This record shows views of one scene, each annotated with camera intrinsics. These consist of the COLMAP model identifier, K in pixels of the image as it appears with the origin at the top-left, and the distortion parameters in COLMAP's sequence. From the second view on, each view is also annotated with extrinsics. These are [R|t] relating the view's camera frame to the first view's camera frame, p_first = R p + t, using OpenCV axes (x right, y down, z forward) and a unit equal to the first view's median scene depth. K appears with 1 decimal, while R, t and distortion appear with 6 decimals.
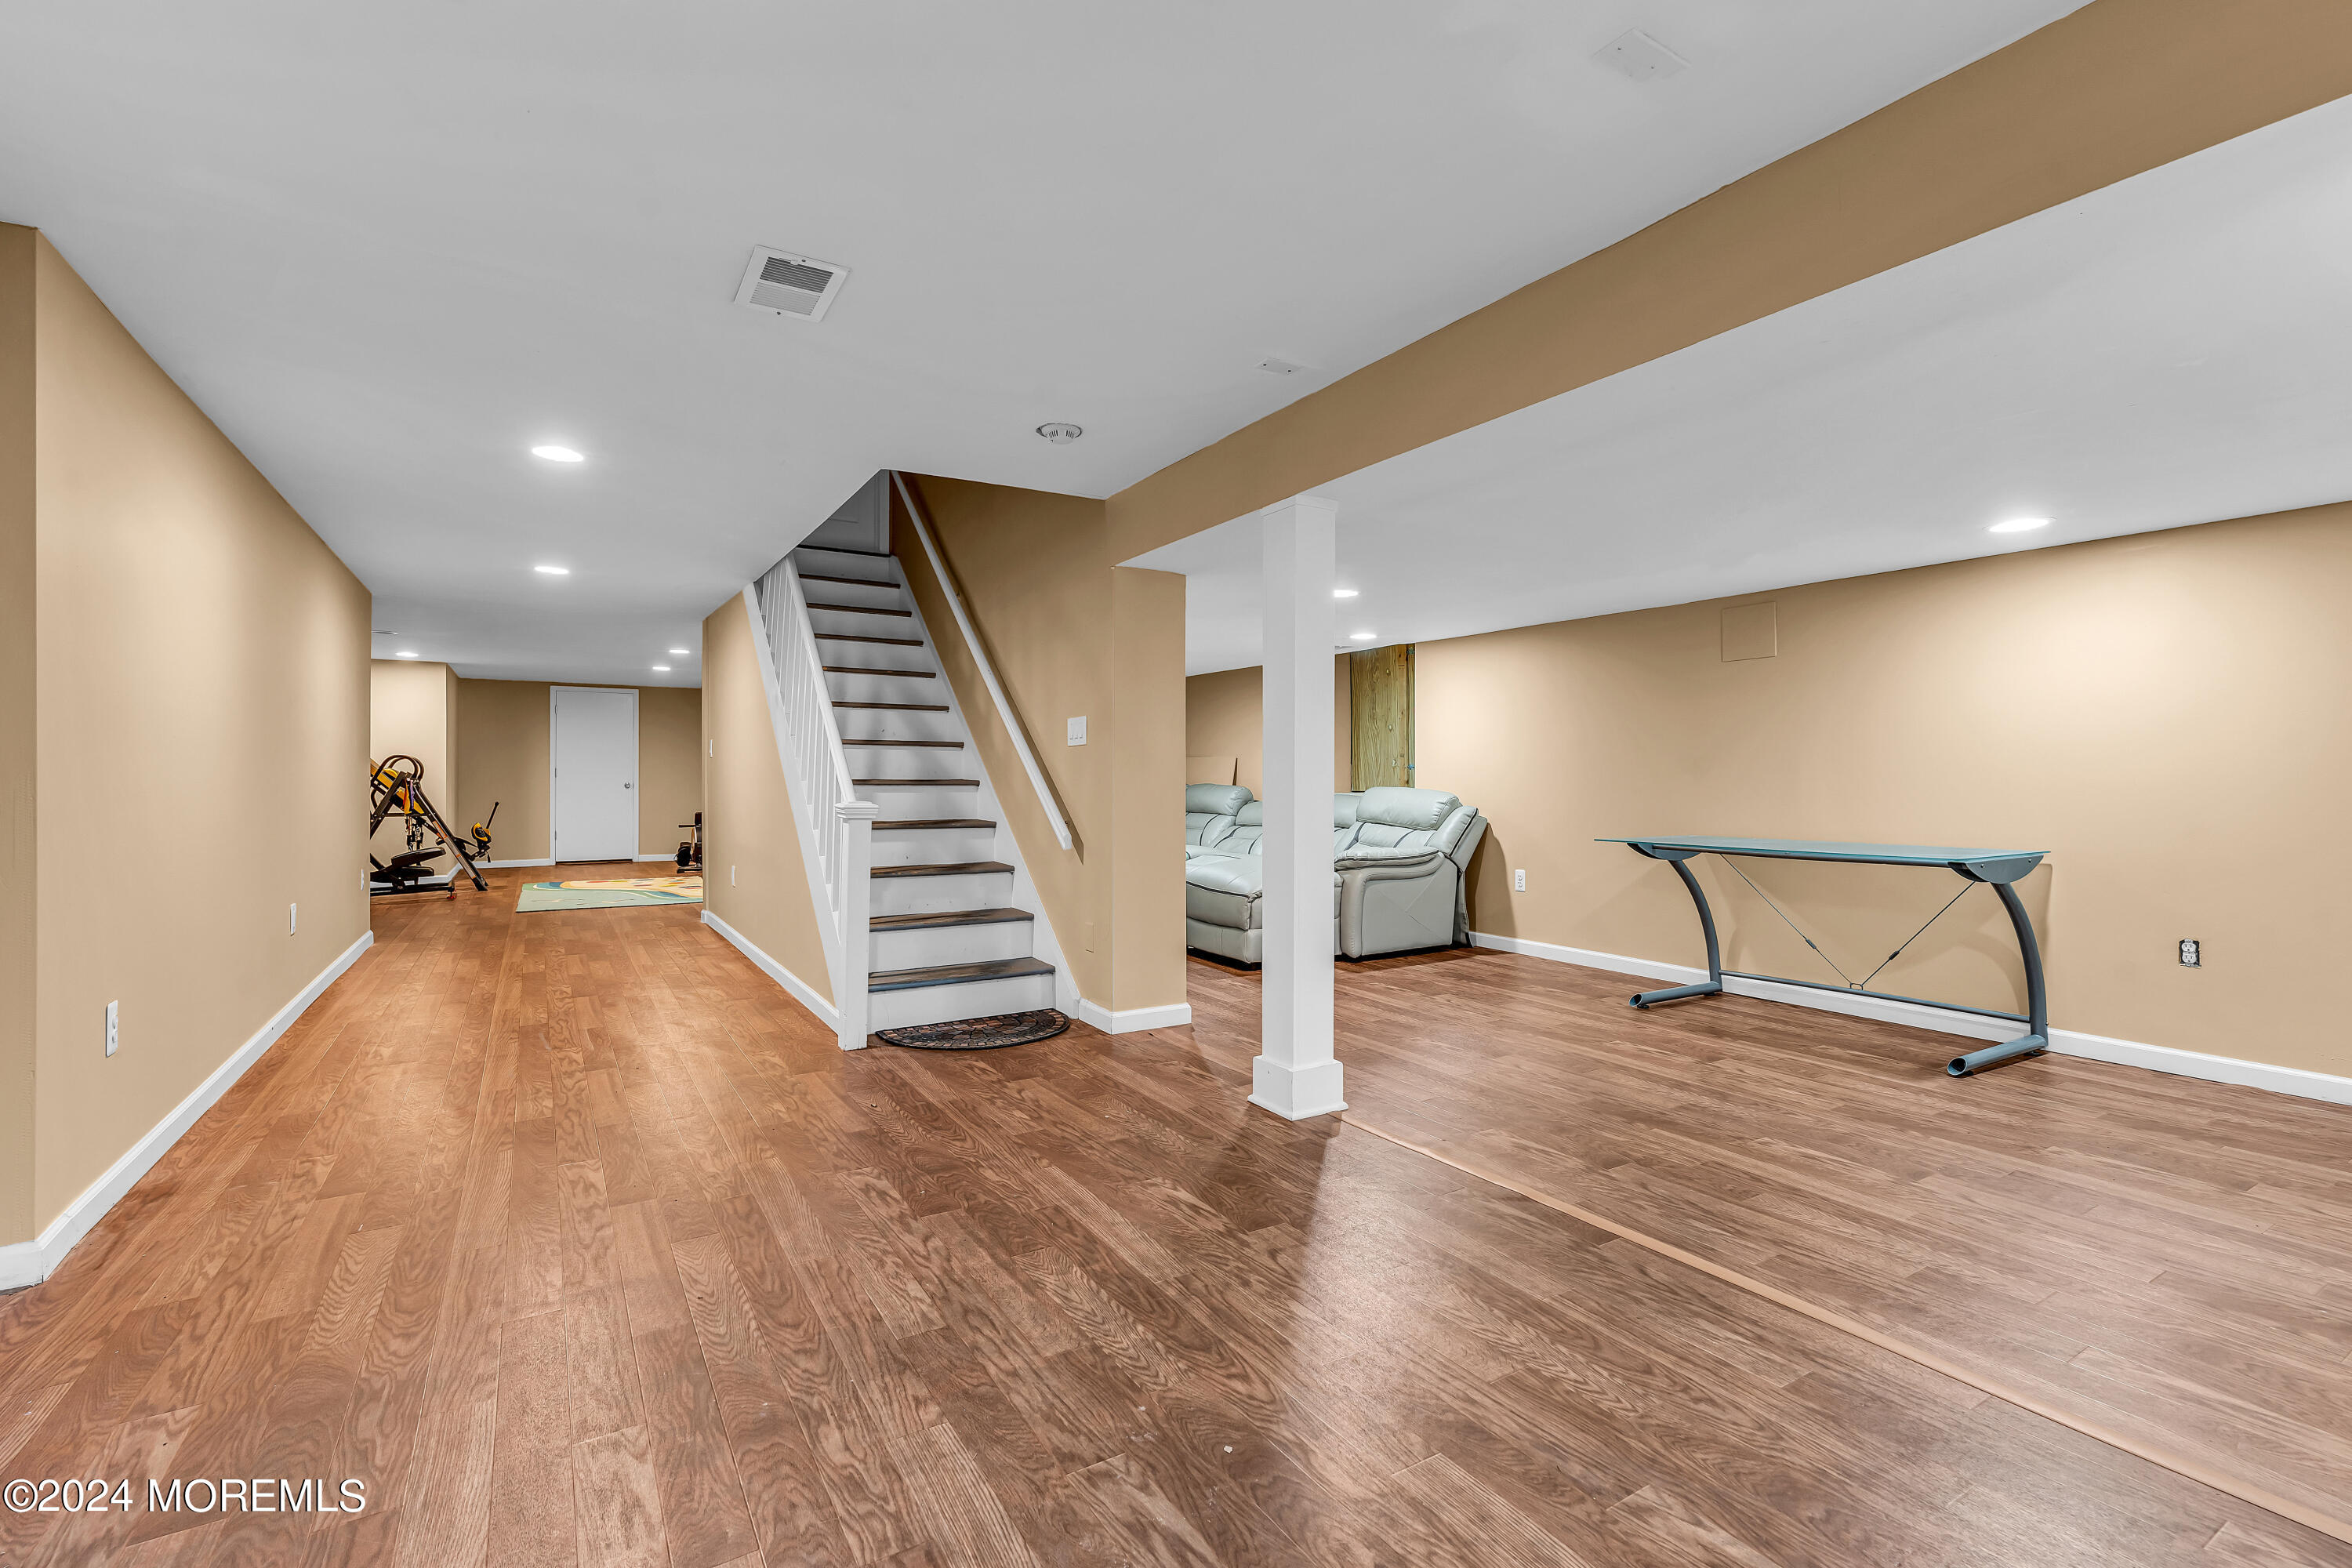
lens RADIAL K [[1047.7, 0, 1178.9], [0, 1047.7, 777.8], [0, 0, 1]] dist [-0.002123, 0.000670]
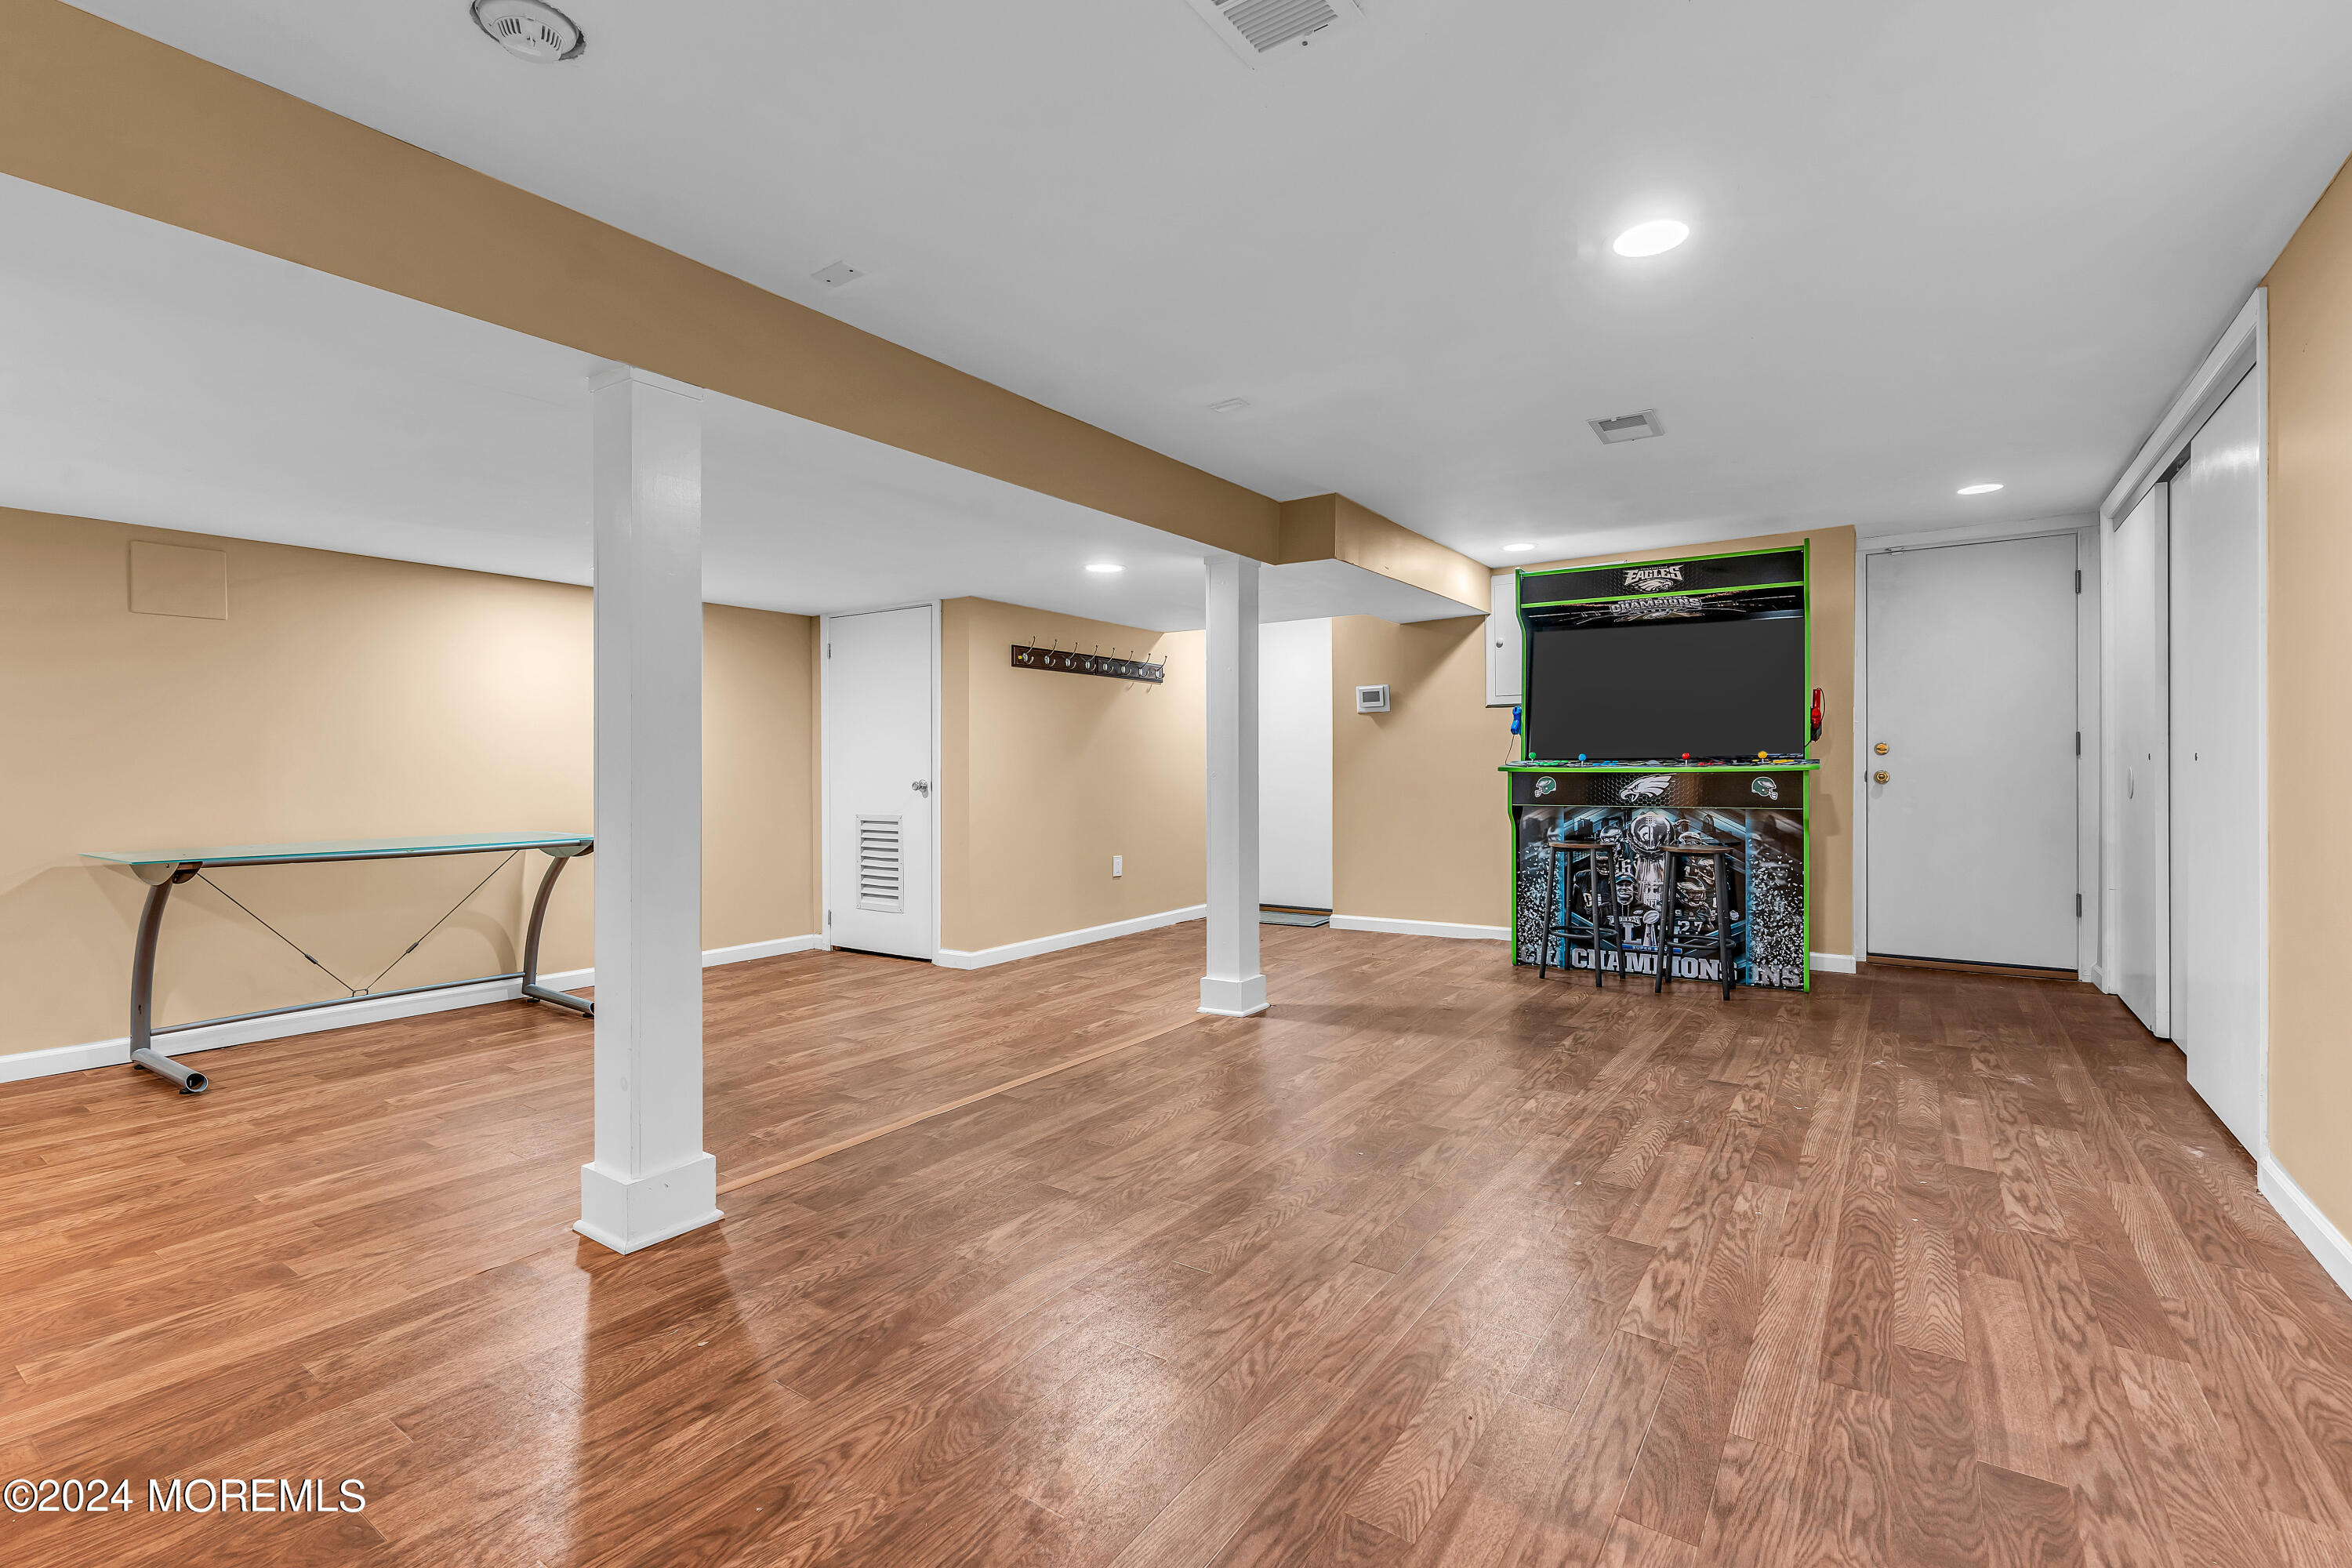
lens RADIAL K [[1047.7, 0, 1180.4], [0, 1047.7, 776.1], [0, 0, 1]] dist [-0.002123, 0.000670]
pose [[-0.405546, -0.003334, 0.914069, -0.827892], [0.003085, 0.999983, 0.005016, 0.005203], [-0.914070, 0.004854, -0.405528, 1.156894]]
